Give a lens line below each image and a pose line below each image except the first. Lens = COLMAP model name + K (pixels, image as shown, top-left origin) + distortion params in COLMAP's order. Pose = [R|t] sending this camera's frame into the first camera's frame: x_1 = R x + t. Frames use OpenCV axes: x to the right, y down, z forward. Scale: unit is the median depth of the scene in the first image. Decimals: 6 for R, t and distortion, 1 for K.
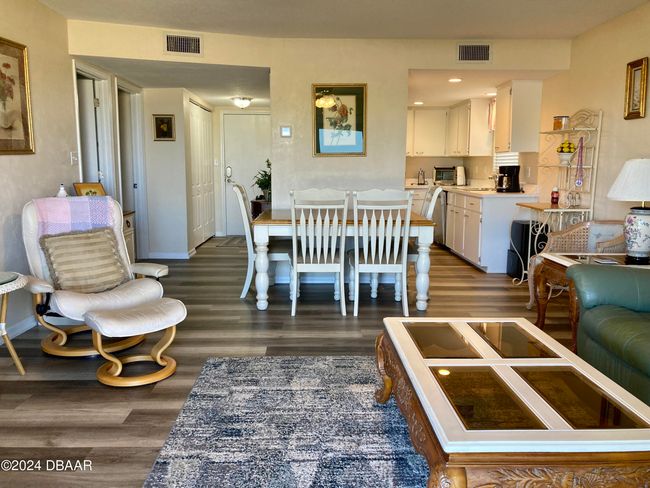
lens RADIAL K [[532.3, 0, 319.9], [0, 532.3, 245.1], [0, 0, 1]] dist [0.030789, -0.018483]
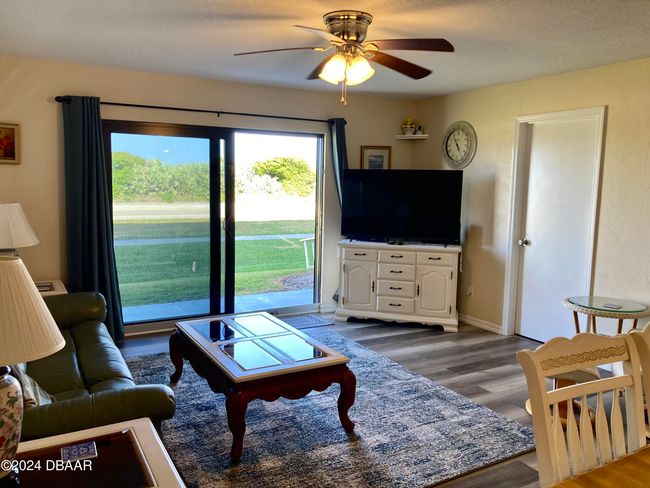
lens RADIAL K [[532.3, 0, 322.4], [0, 532.3, 241.6], [0, 0, 1]] dist [0.030789, -0.018483]
pose [[-0.877459, 0.038375, -0.478115, 0.687400], [-0.089685, 0.966088, 0.242136, -0.373187], [0.471193, 0.255344, -0.844261, 1.796003]]
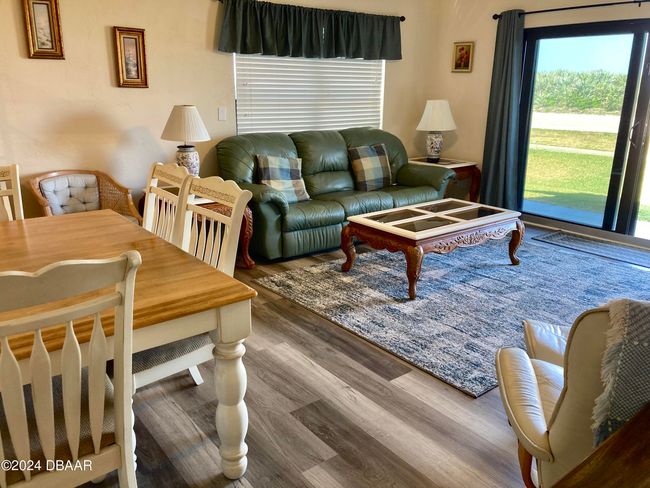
lens RADIAL K [[527.9, 0, 331.3], [0, 527.9, 244.1], [0, 0, 1]] dist [0.046228, -0.056227]
pose [[-0.609701, -0.232846, 0.757659, -0.716282], [0.104014, 0.924108, 0.367702, -0.336320], [-0.785777, 0.302995, -0.539210, 1.782335]]
